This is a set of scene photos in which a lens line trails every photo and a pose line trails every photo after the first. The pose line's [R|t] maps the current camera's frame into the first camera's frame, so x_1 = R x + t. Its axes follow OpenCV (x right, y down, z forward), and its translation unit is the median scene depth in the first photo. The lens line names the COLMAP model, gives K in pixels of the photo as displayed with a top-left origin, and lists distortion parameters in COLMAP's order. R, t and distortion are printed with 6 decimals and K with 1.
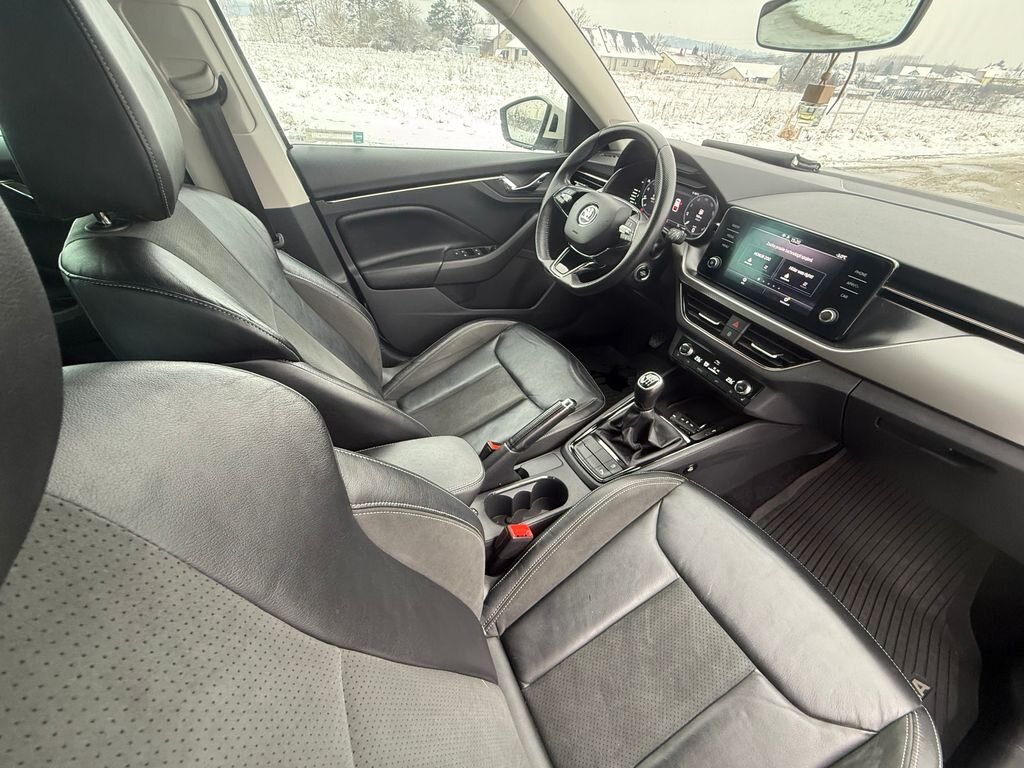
lens RADIAL K [[404.4, 0, 508.2], [0, 404.4, 383.3], [0, 0, 1]] dist [-0.000419, -0.000188]
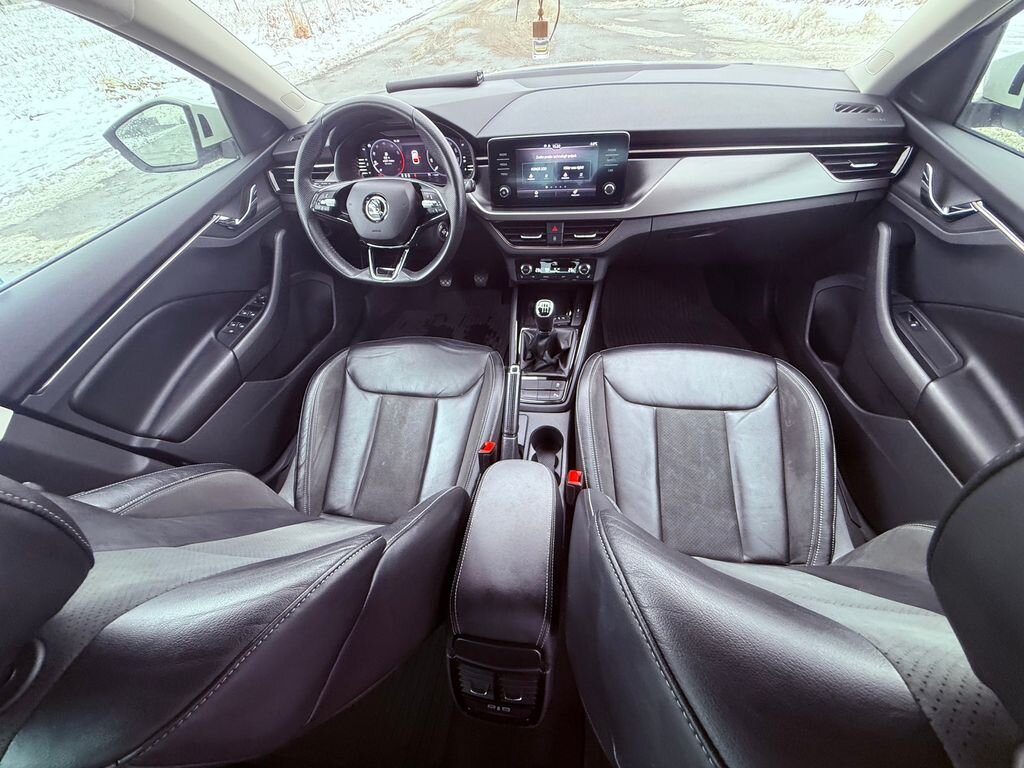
lens RADIAL K [[404.4, 0, 508.2], [0, 404.4, 383.3], [0, 0, 1]] dist [-0.000419, -0.000188]
pose [[0.576698, -0.677123, 0.457081, -0.326774], [0.602004, 0.730449, 0.322545, -0.242515], [-0.552277, 0.089154, 0.828880, 0.101085]]
